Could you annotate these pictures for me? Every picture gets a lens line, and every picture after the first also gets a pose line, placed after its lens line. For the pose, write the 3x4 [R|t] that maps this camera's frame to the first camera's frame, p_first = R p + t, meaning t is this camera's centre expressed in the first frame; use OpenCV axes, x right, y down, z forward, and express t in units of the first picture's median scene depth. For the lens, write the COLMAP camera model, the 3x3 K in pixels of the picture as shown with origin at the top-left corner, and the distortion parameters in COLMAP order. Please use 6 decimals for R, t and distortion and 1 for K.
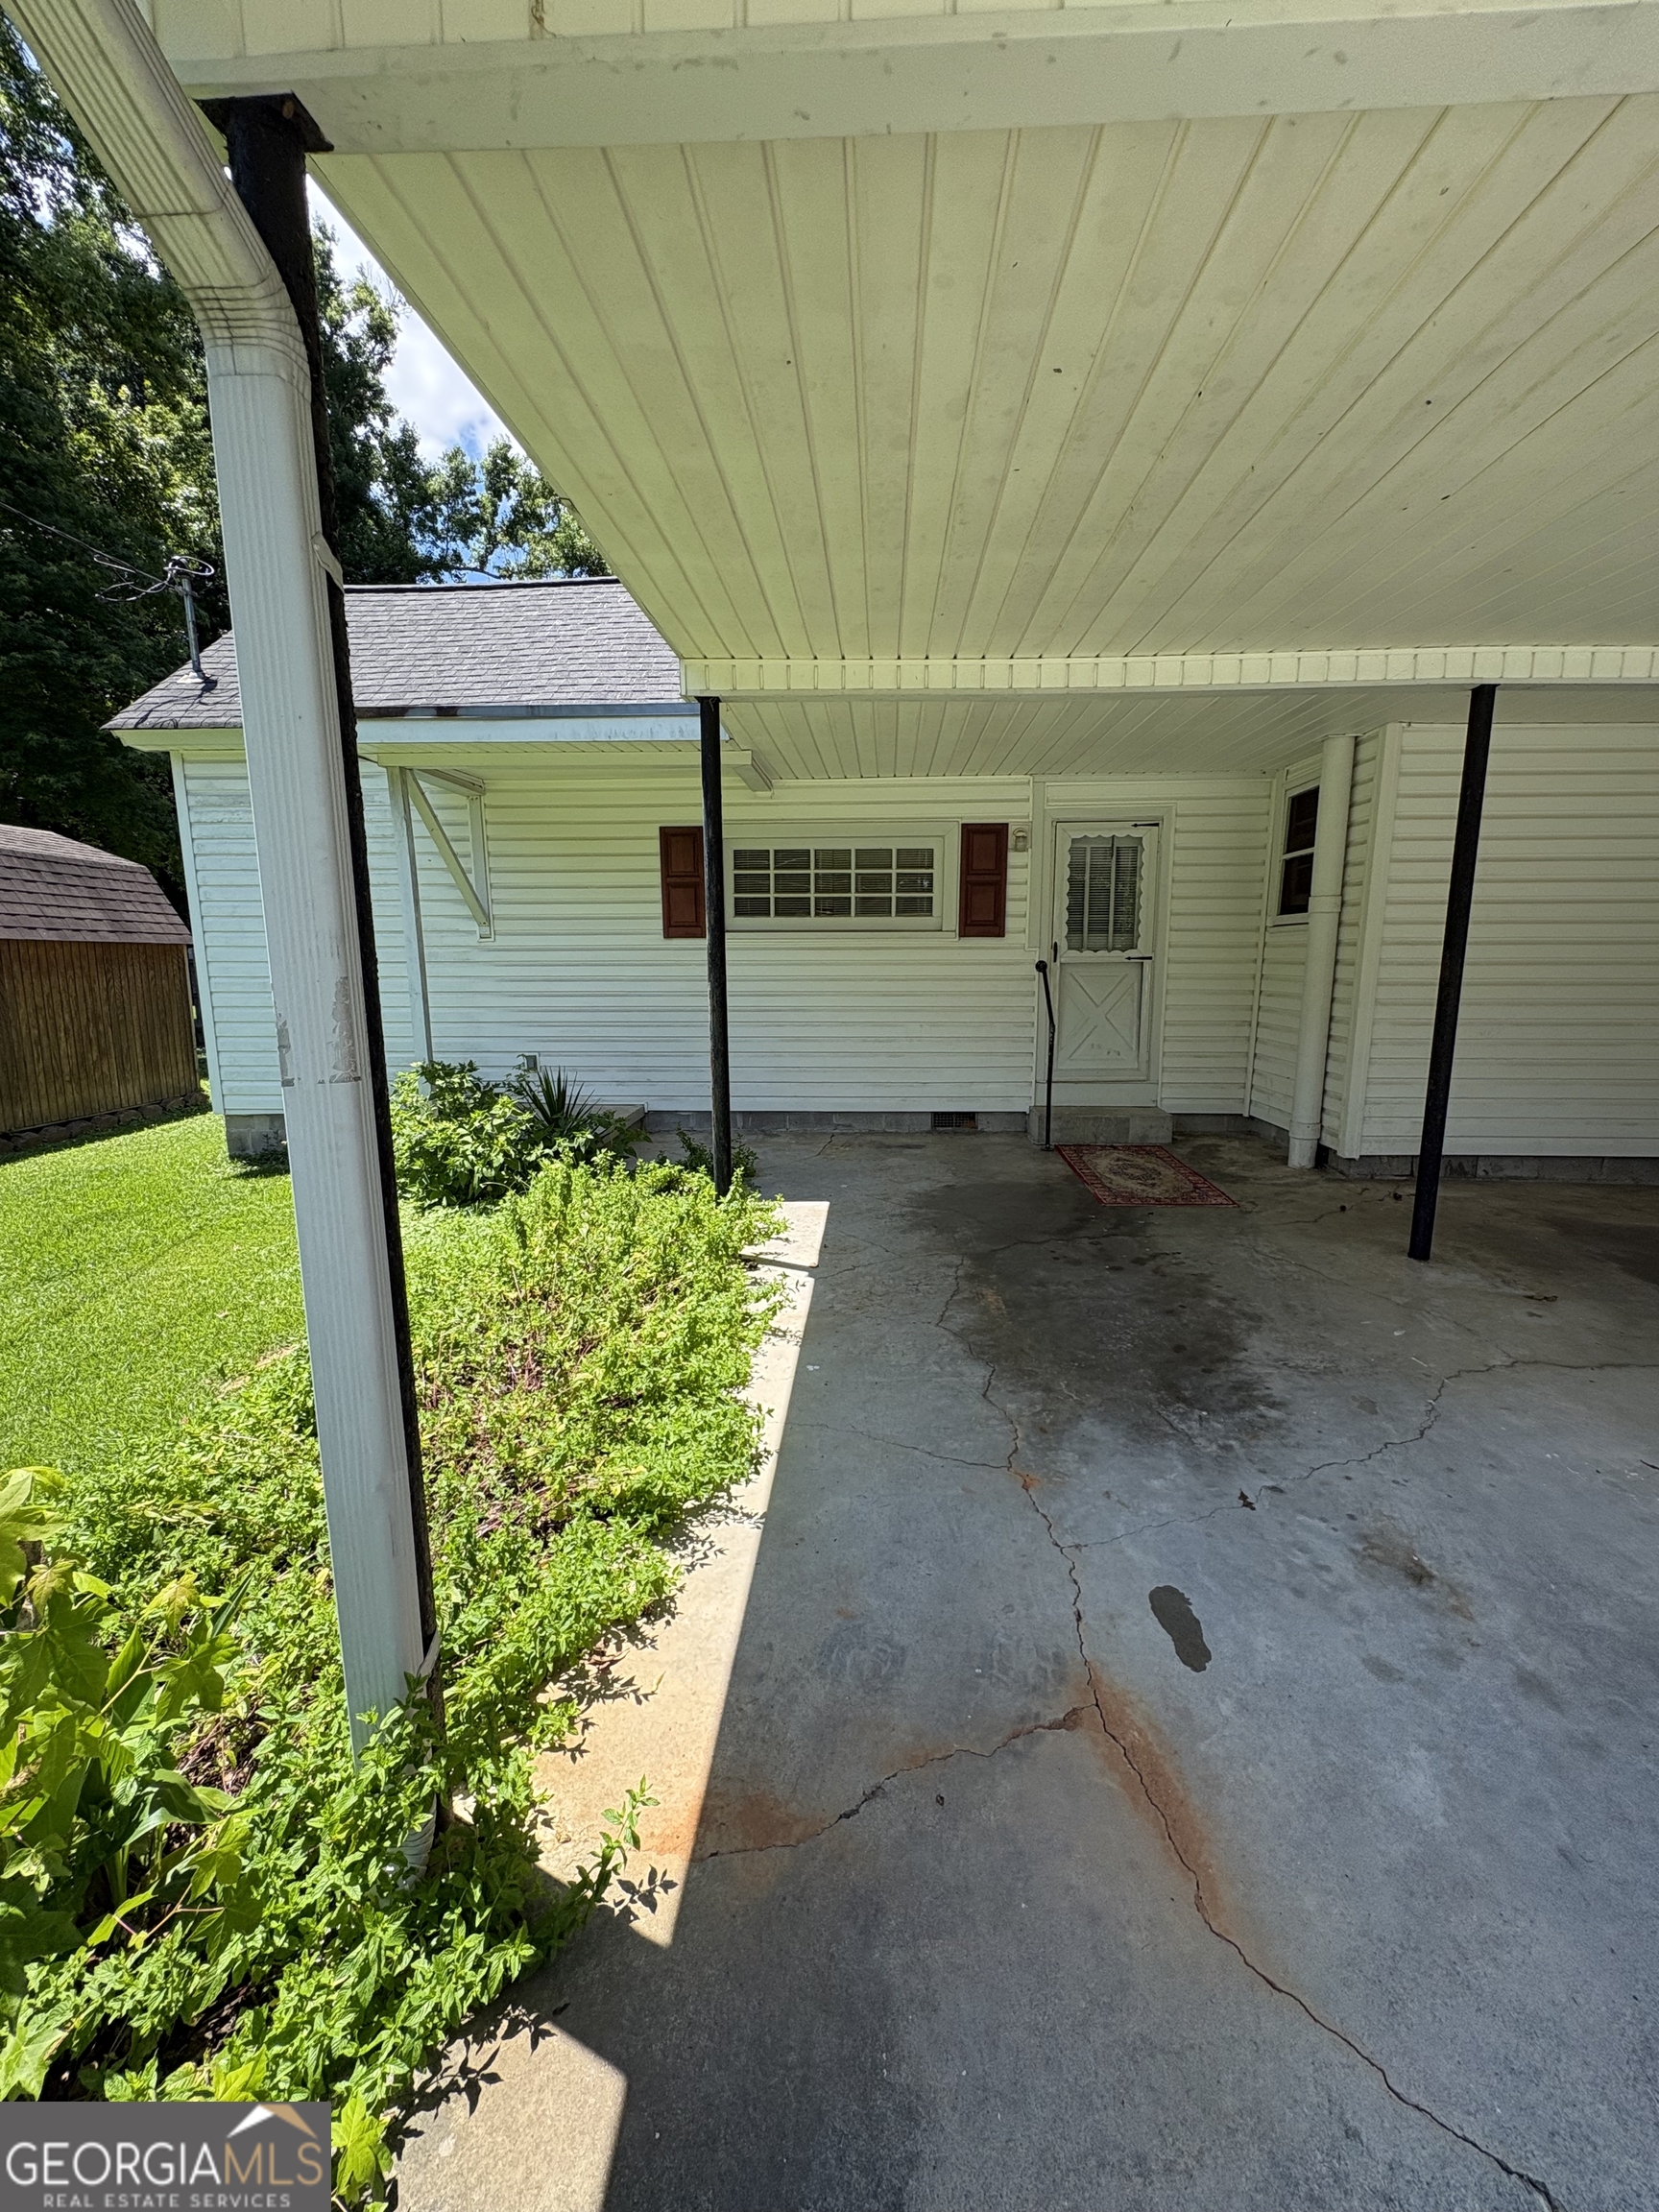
lens RADIAL K [[881.8, 0, 839.5], [0, 881.8, 1101.0], [0, 0, 1]] dist [-0.002997, 0.000738]
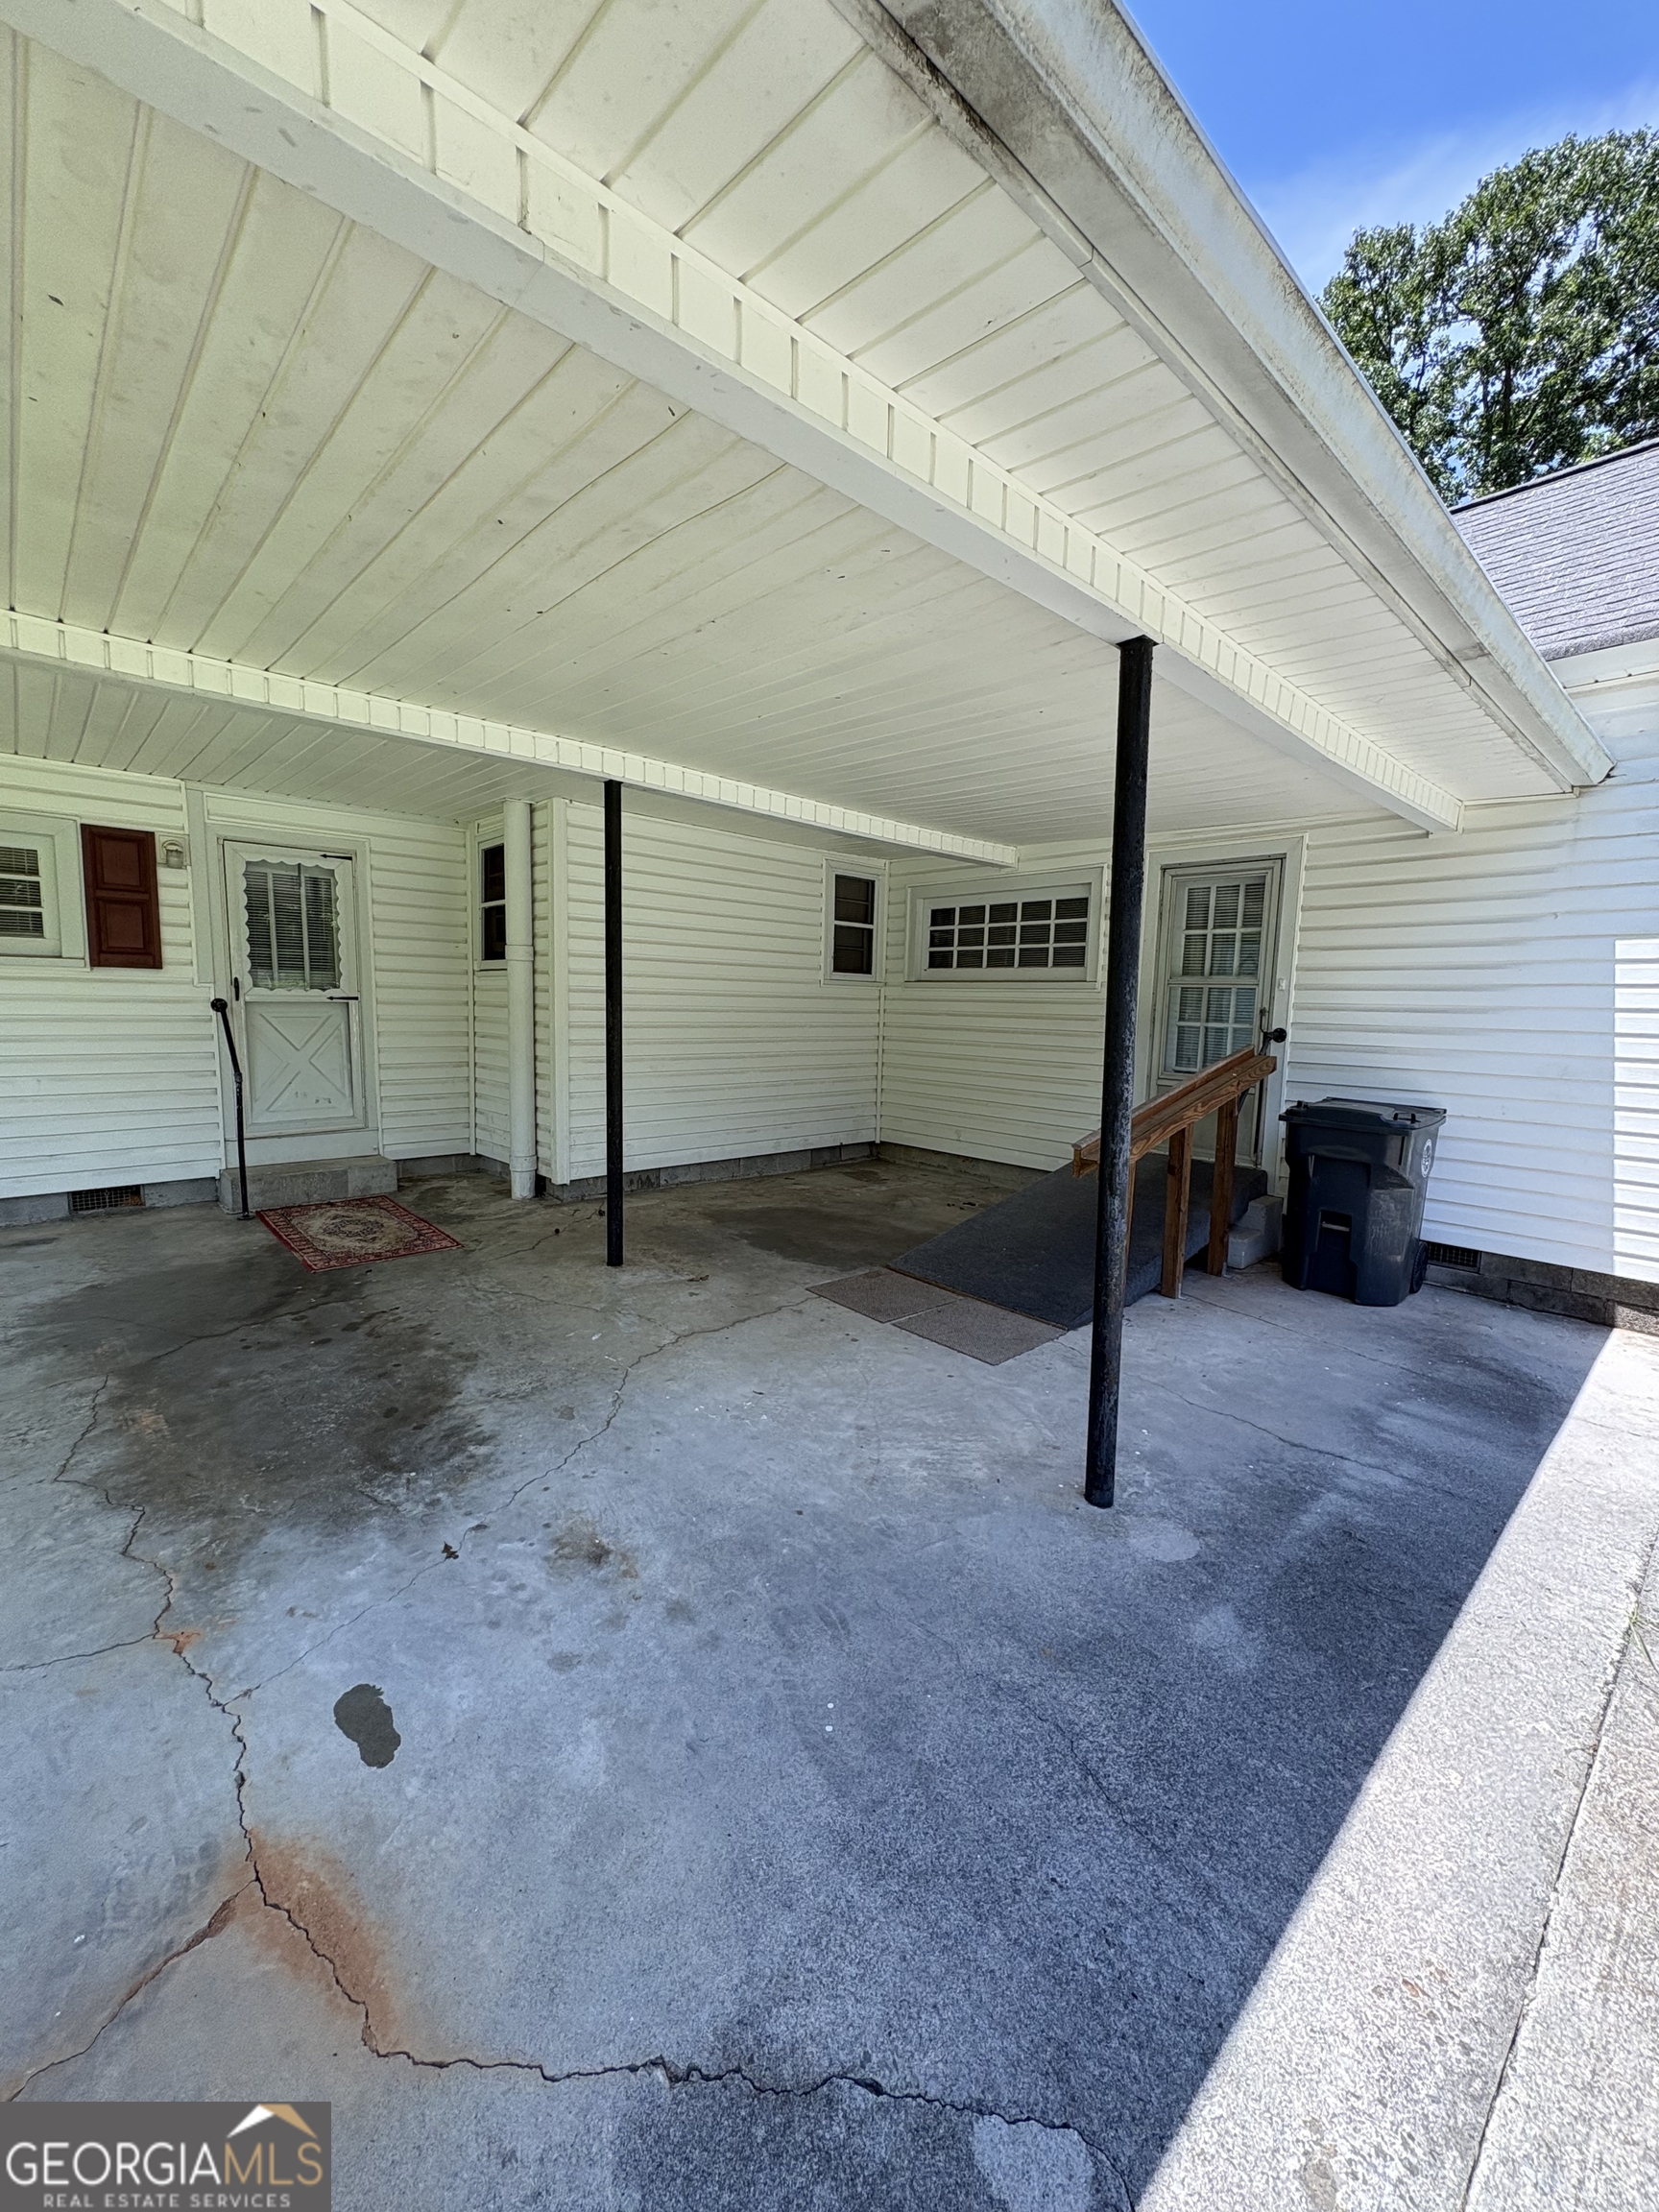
lens RADIAL K [[881.8, 0, 827.4], [0, 881.8, 1101.1], [0, 0, 1]] dist [-0.002997, 0.000738]
pose [[0.694705, -0.061563, 0.716655, 0.040480], [0.093020, 0.995653, -0.004641, -0.003194], [-0.713254, 0.069888, 0.697412, -0.014950]]
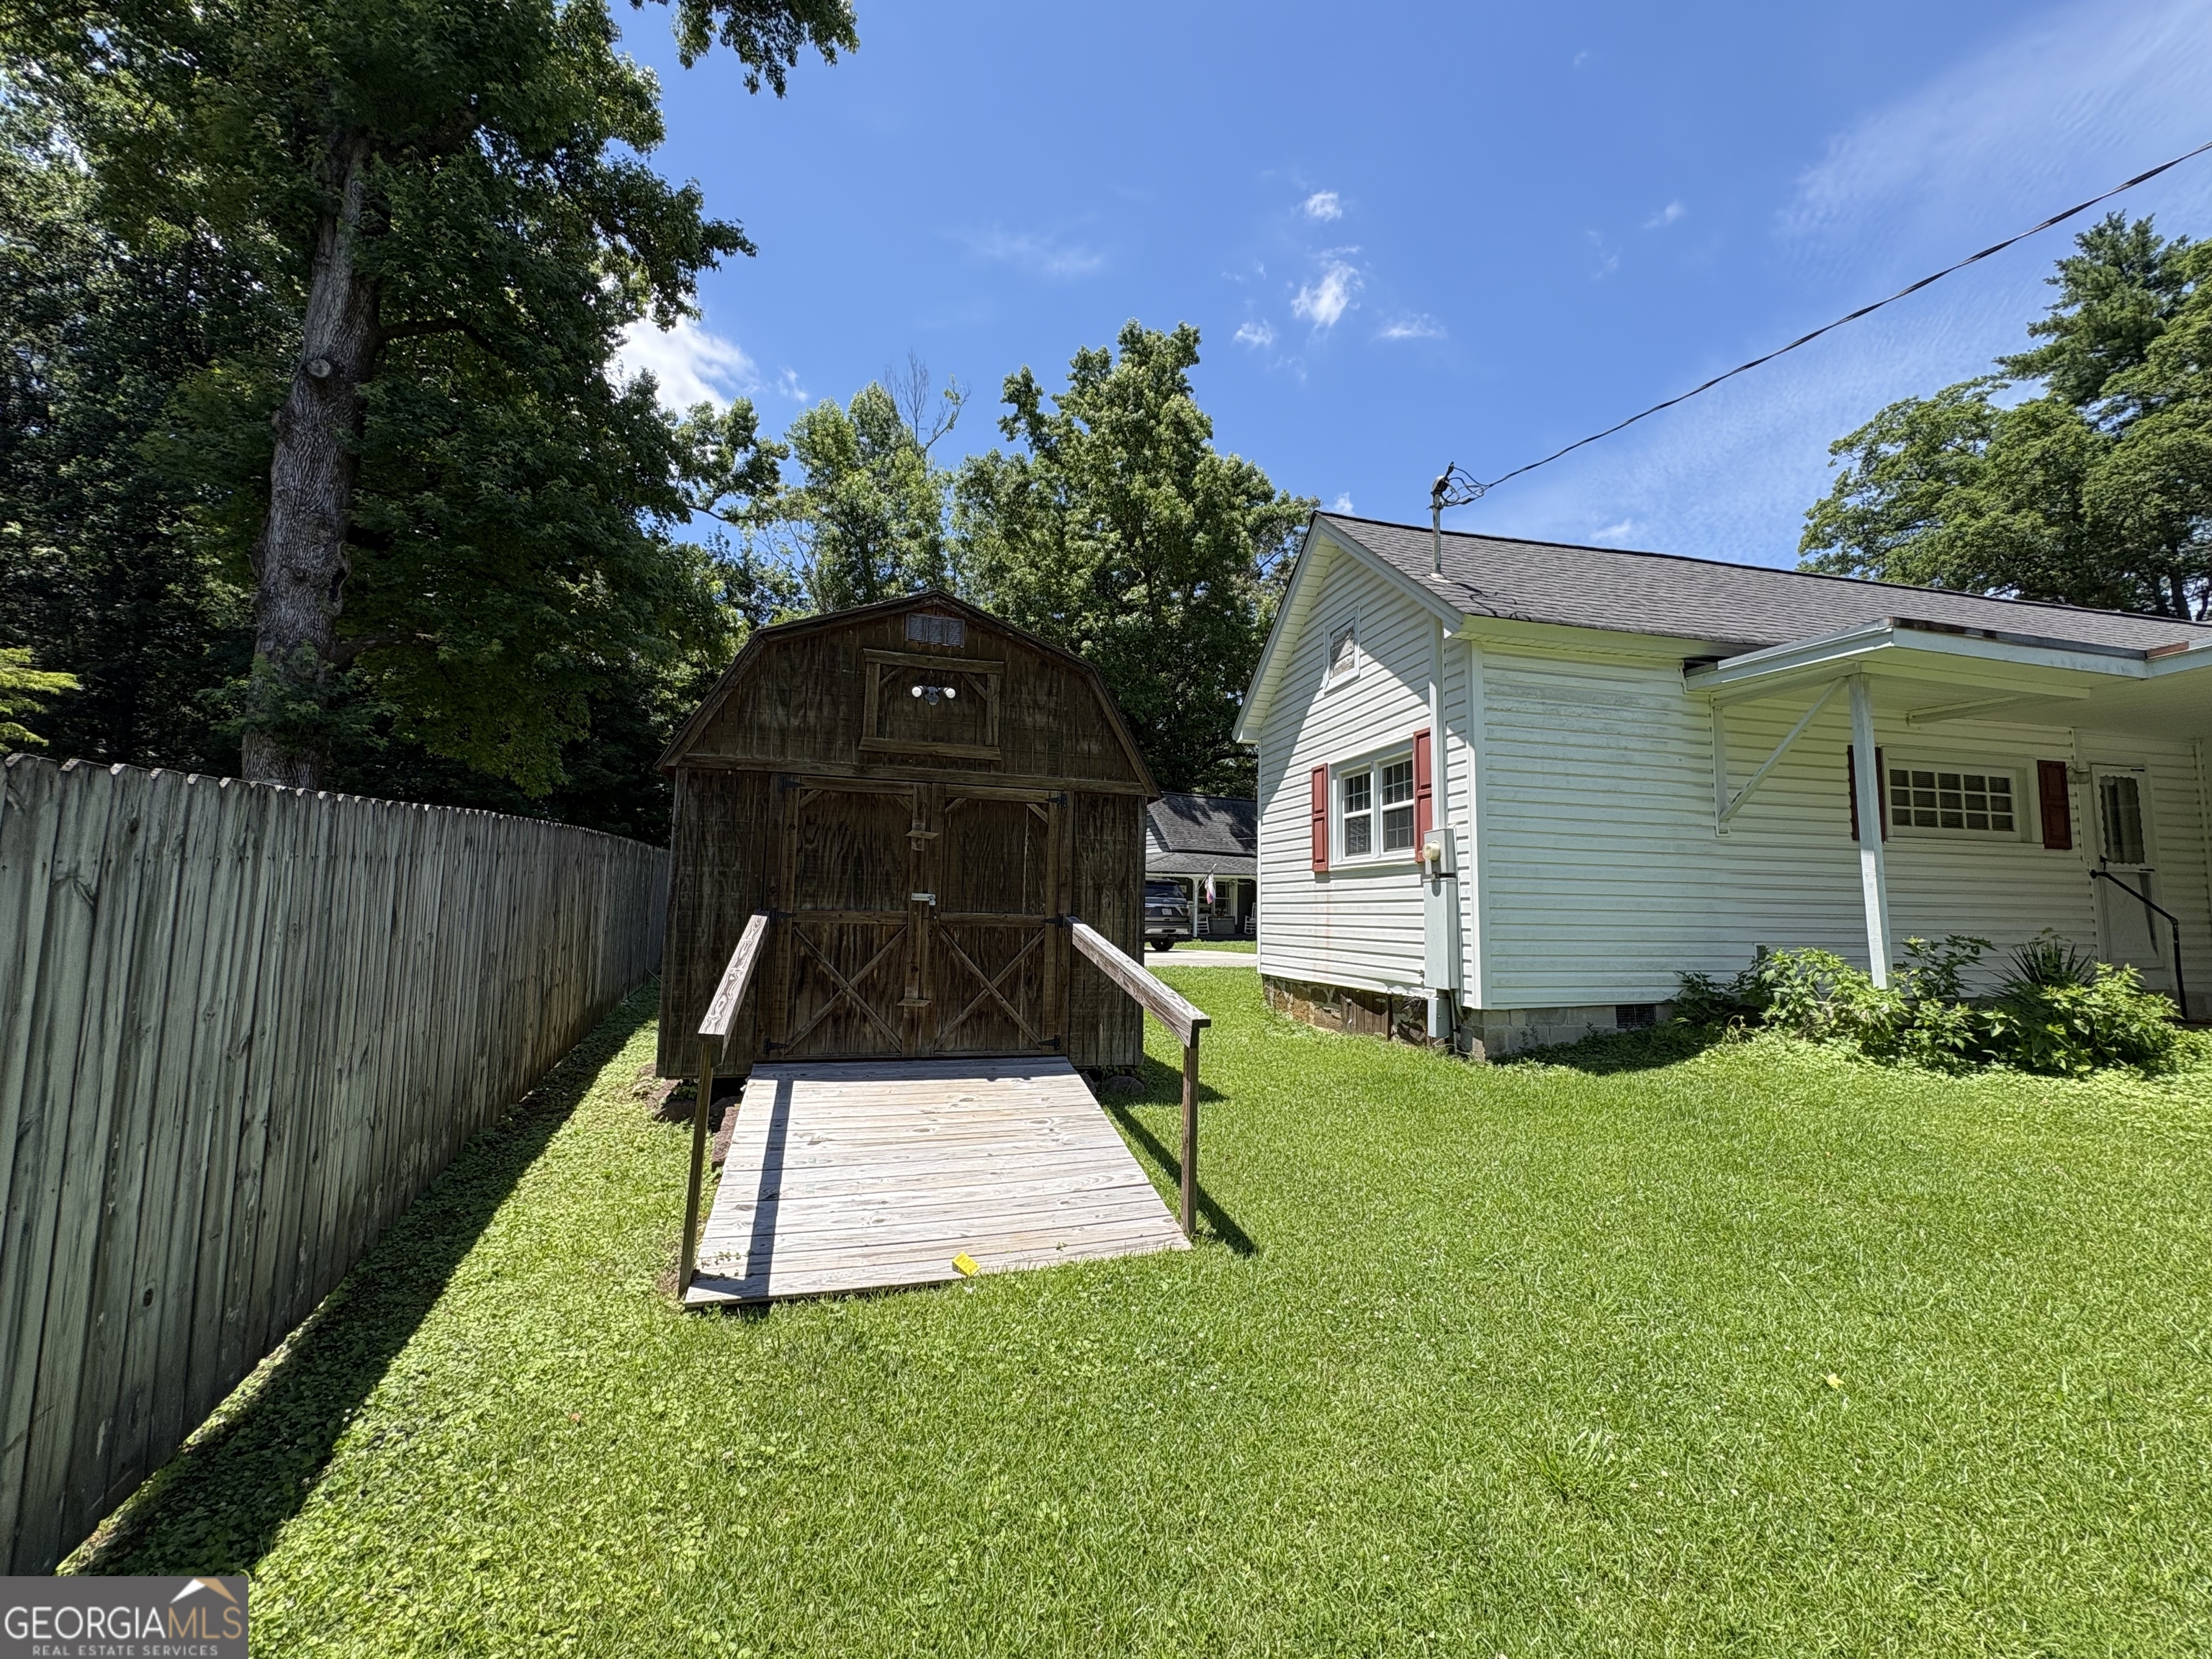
lens RADIAL K [[881.8, 0, 1101.7], [0, 881.8, 828.3], [0, 0, 1]] dist [-0.002997, 0.000738]
pose [[0.959505, 0.045859, 0.277933, -2.674172], [0.026375, 0.967699, -0.250724, 0.105902], [-0.280453, 0.247901, 0.927303, 0.421735]]
